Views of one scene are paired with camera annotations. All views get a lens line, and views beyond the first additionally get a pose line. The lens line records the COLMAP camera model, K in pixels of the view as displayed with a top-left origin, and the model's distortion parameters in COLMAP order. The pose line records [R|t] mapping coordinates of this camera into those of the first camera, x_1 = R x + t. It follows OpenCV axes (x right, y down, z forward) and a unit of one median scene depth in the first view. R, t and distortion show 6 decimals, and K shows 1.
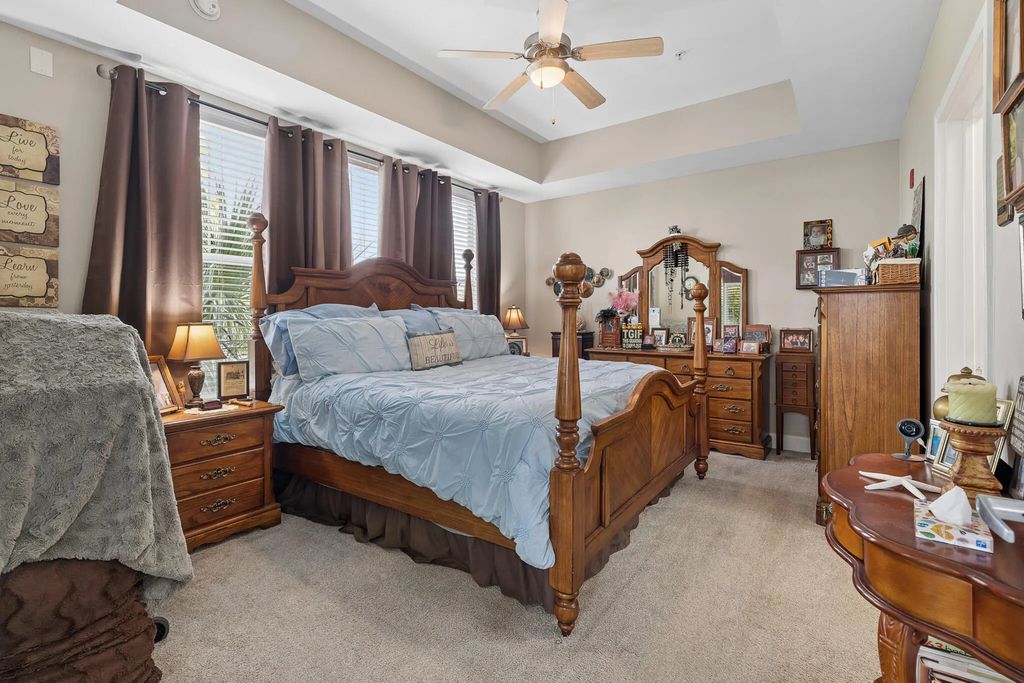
lens RADIAL K [[465.7, 0, 508.2], [0, 465.7, 322.5], [0, 0, 1]] dist [-0.002996, 0.000349]
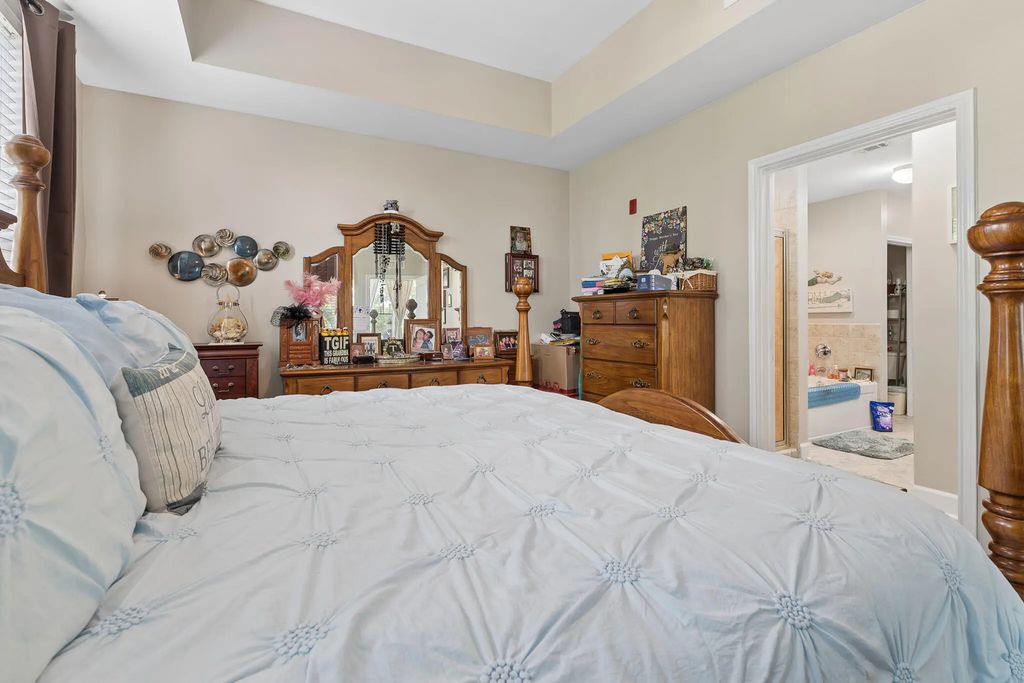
lens RADIAL K [[465.7, 0, 508.2], [0, 465.7, 322.5], [0, 0, 1]] dist [-0.002996, 0.000349]
pose [[0.444941, -0.003486, 0.895553, -0.249536], [0.010661, 0.999942, -0.001404, -0.002438], [-0.895496, 0.010172, 0.444953, 0.487543]]
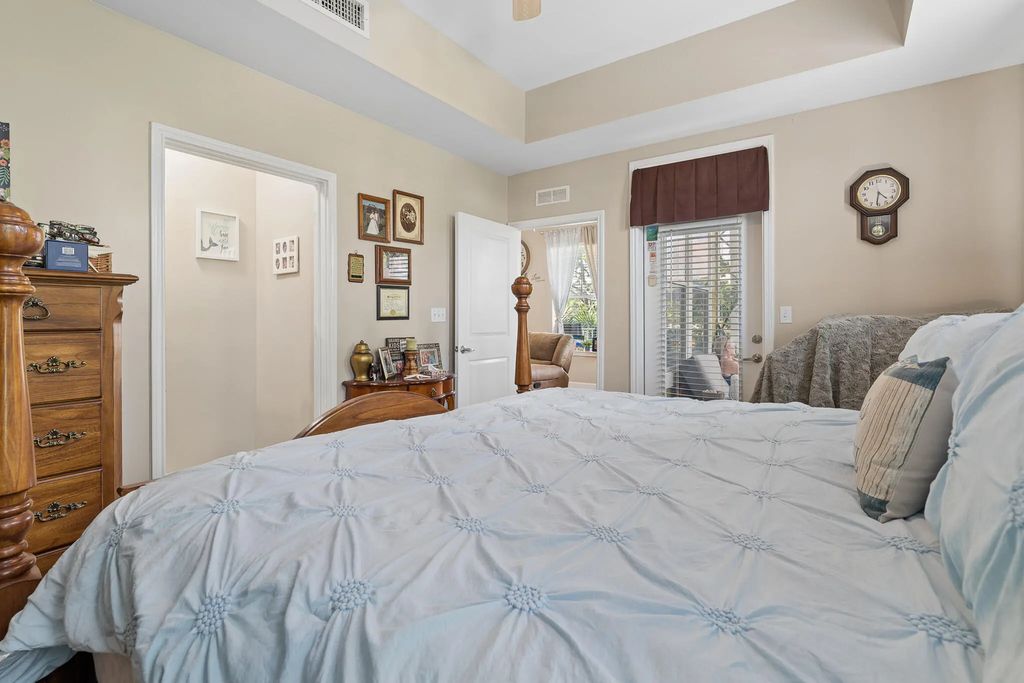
lens RADIAL K [[465.7, 0, 508.2], [0, 465.7, 322.5], [0, 0, 1]] dist [-0.002996, 0.000349]
pose [[-0.999509, 0.004153, -0.031049, 0.073698], [0.003727, 0.999899, 0.013743, -0.007214], [0.031103, 0.013621, -0.999423, 0.955968]]
